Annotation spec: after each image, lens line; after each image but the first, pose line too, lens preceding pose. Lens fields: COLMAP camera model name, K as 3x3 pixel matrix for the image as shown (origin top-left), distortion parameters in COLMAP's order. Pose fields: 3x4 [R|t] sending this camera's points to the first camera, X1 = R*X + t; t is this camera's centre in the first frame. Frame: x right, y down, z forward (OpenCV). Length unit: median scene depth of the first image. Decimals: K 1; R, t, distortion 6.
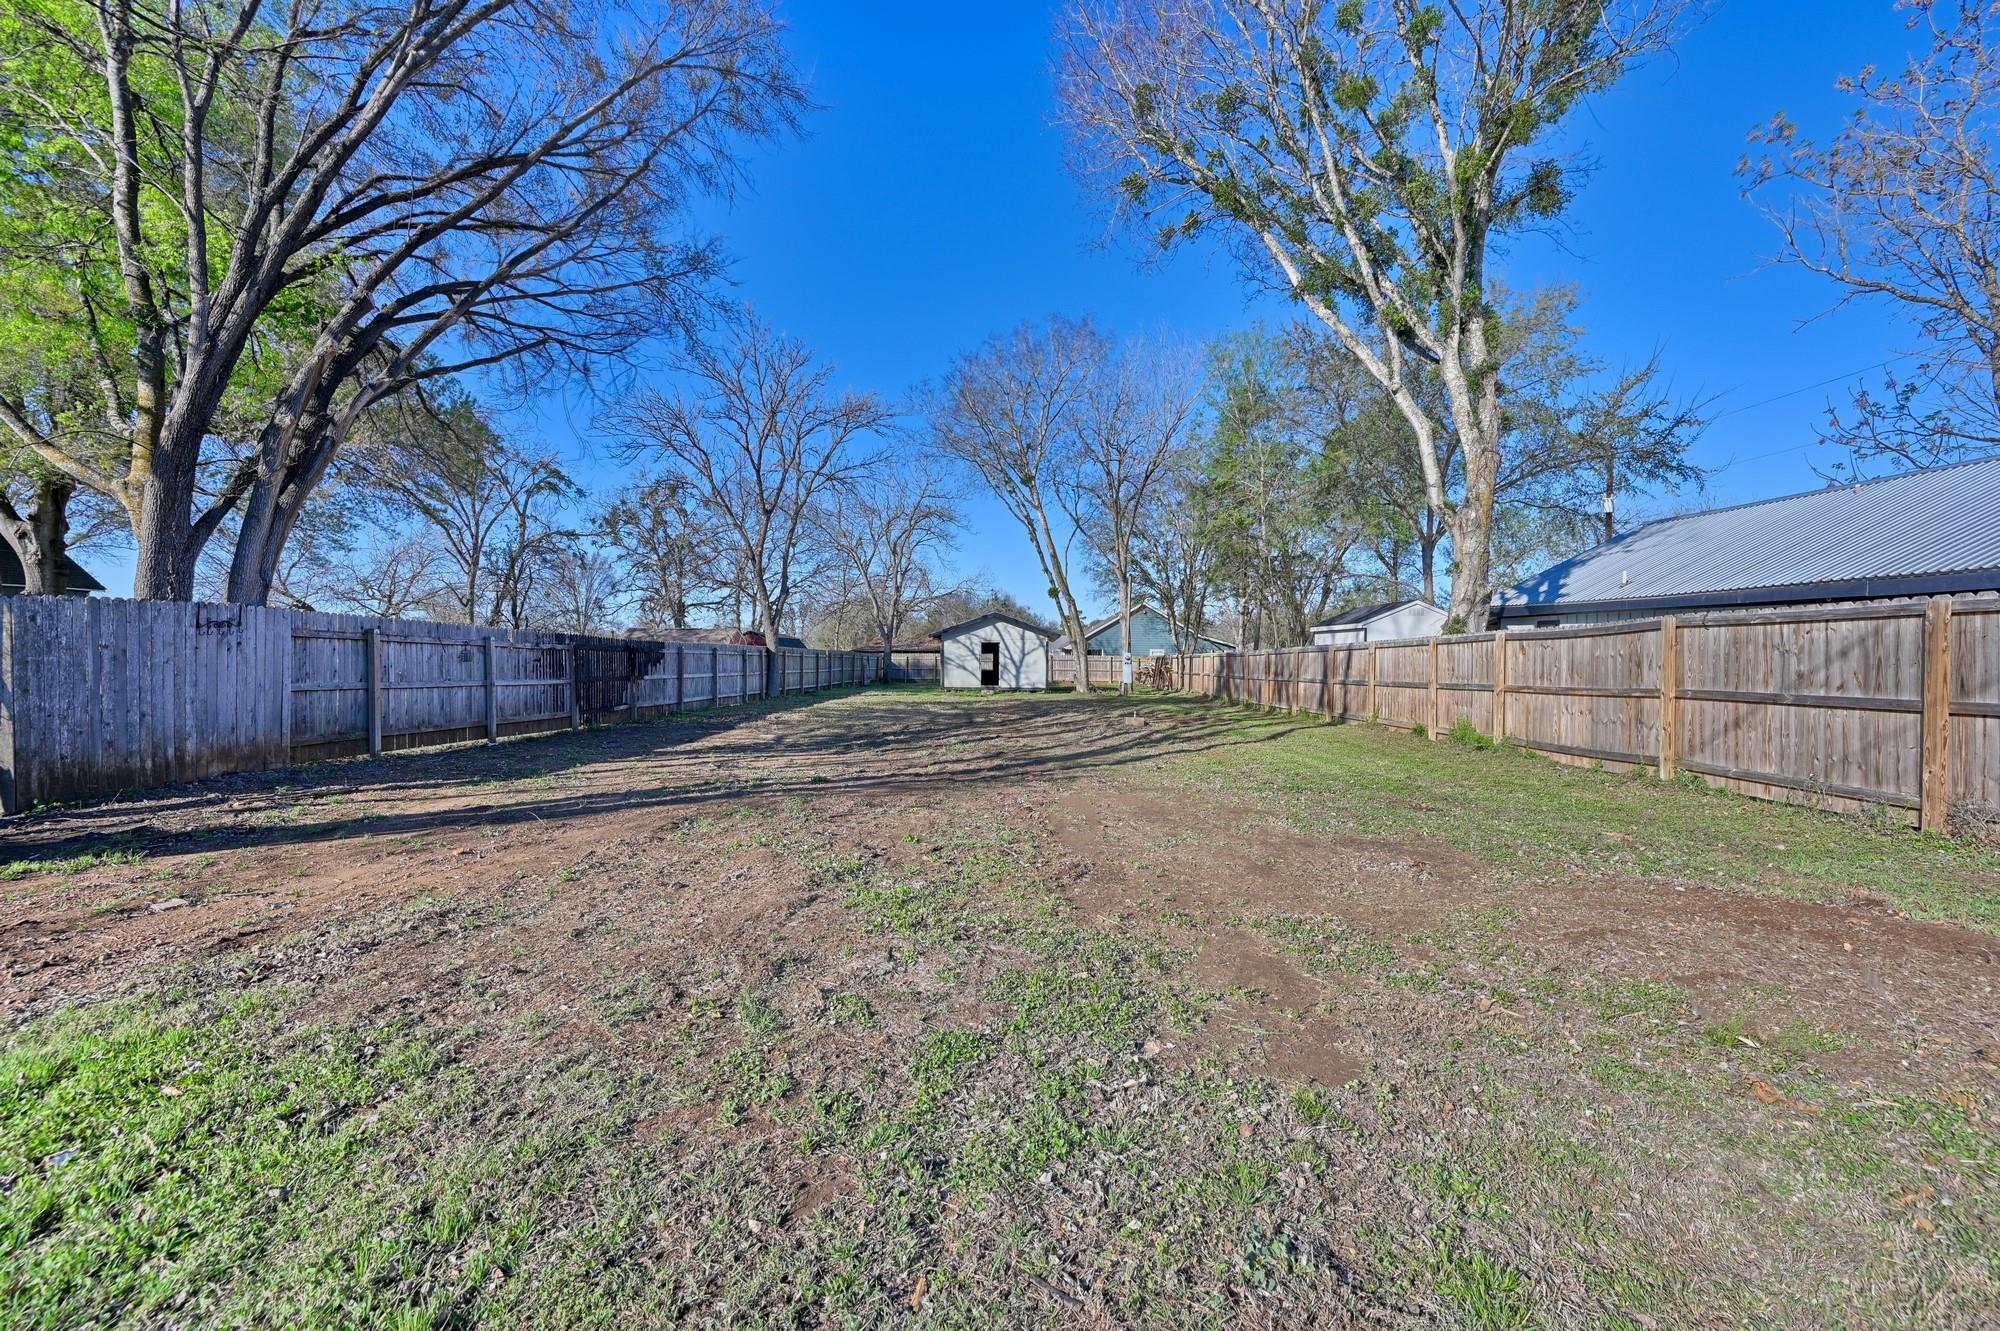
lens RADIAL K [[804.2, 0, 1000.0], [0, 804.2, 665.5], [0, 0, 1]] dist [-0.002323, -0.000314]
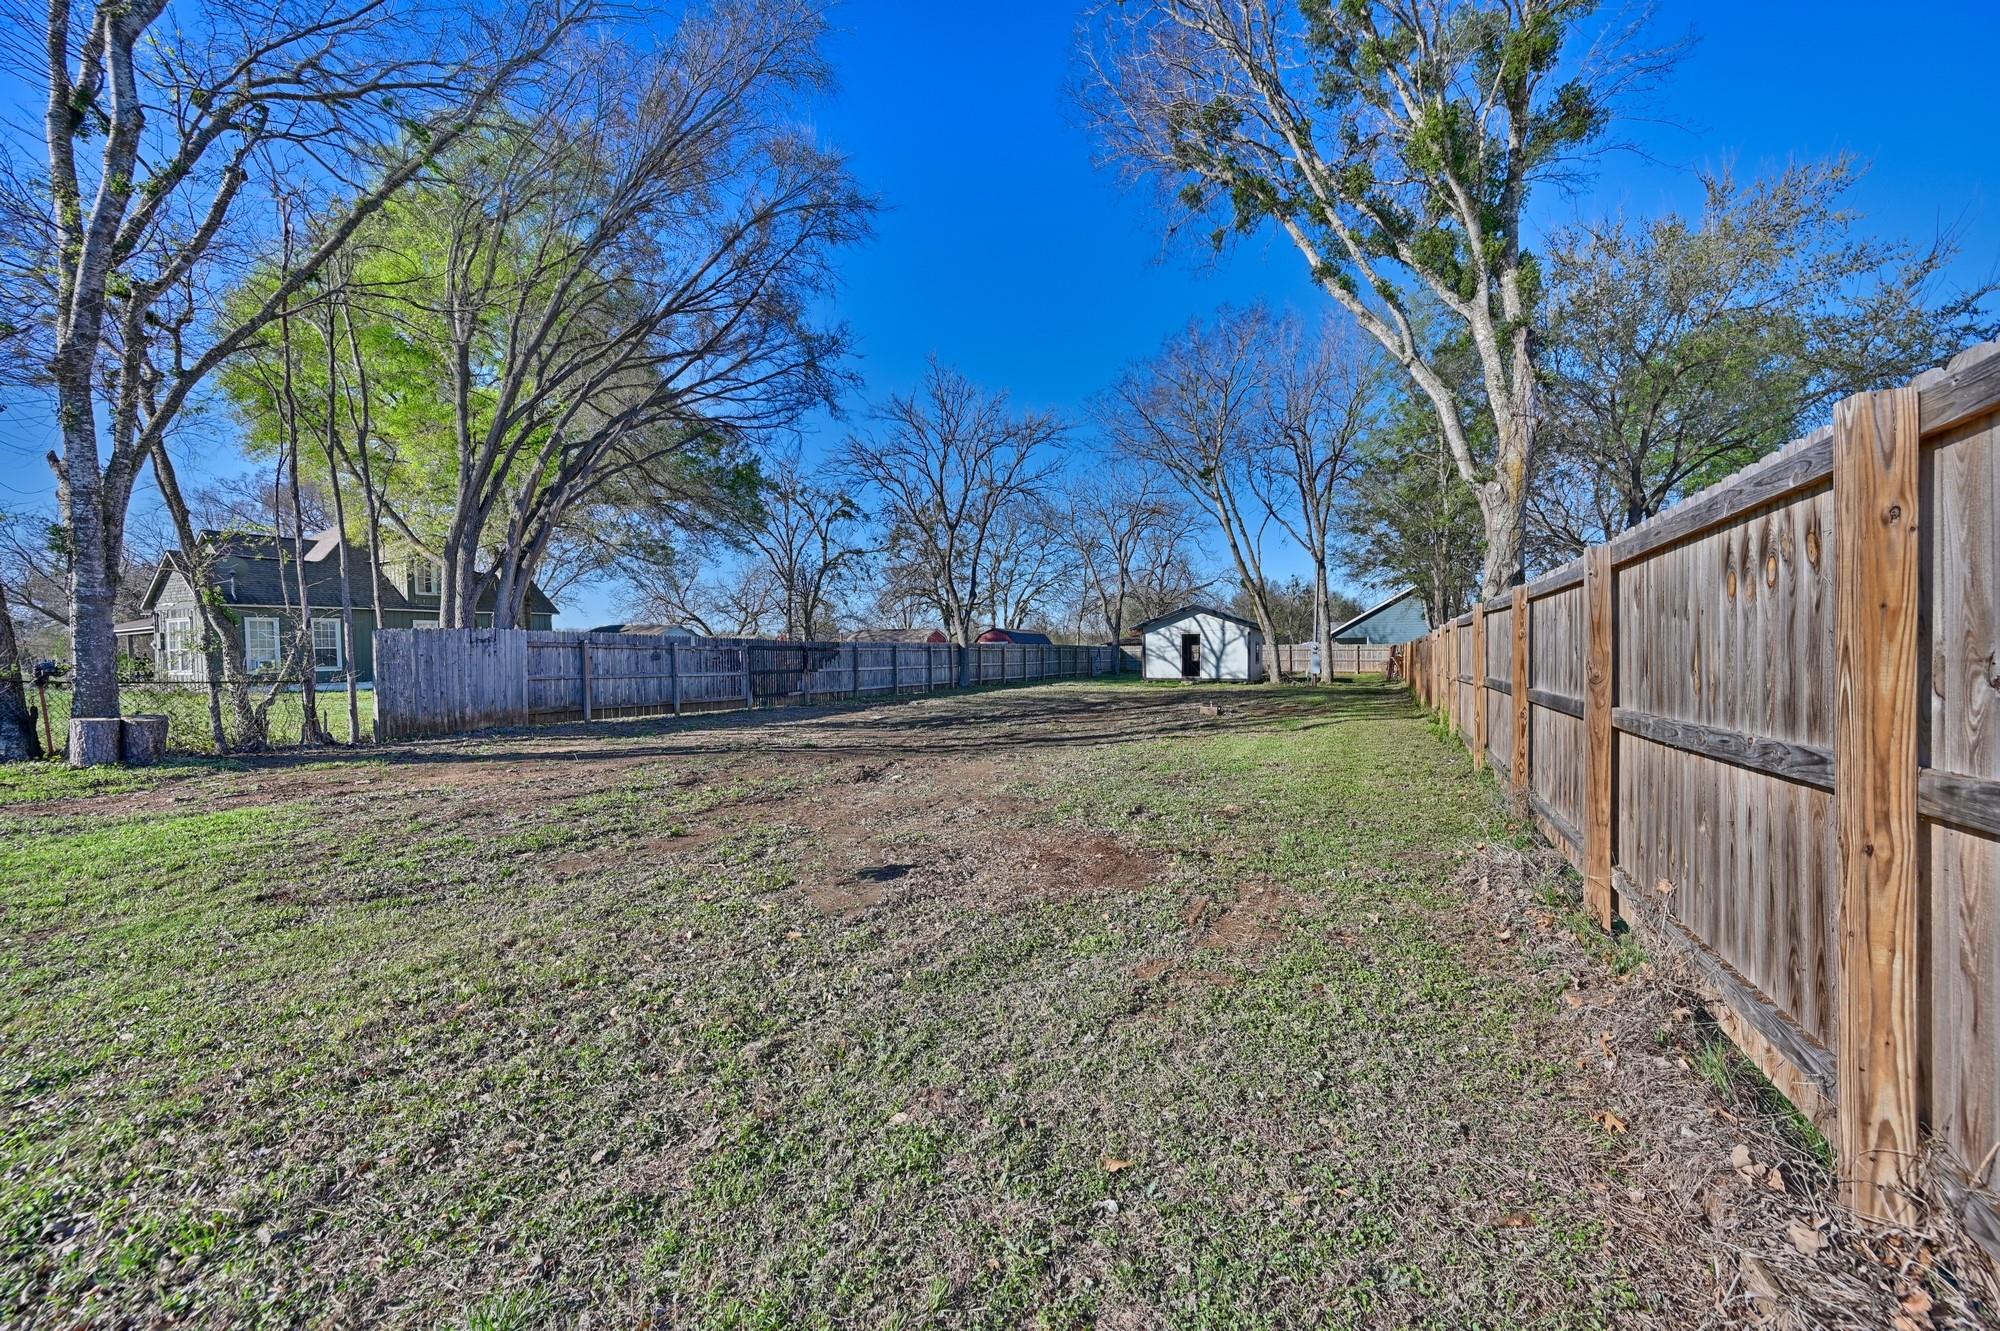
lens RADIAL K [[815.3, 0, 1000.0], [0, 815.3, 665.5], [0, 0, 1]] dist [0.000703, 0.000000]
pose [[0.910523, -0.008328, -0.413374, 0.194946], [0.012766, 0.999887, 0.007974, 0.000265], [0.413260, -0.012538, 0.910527, -0.036460]]
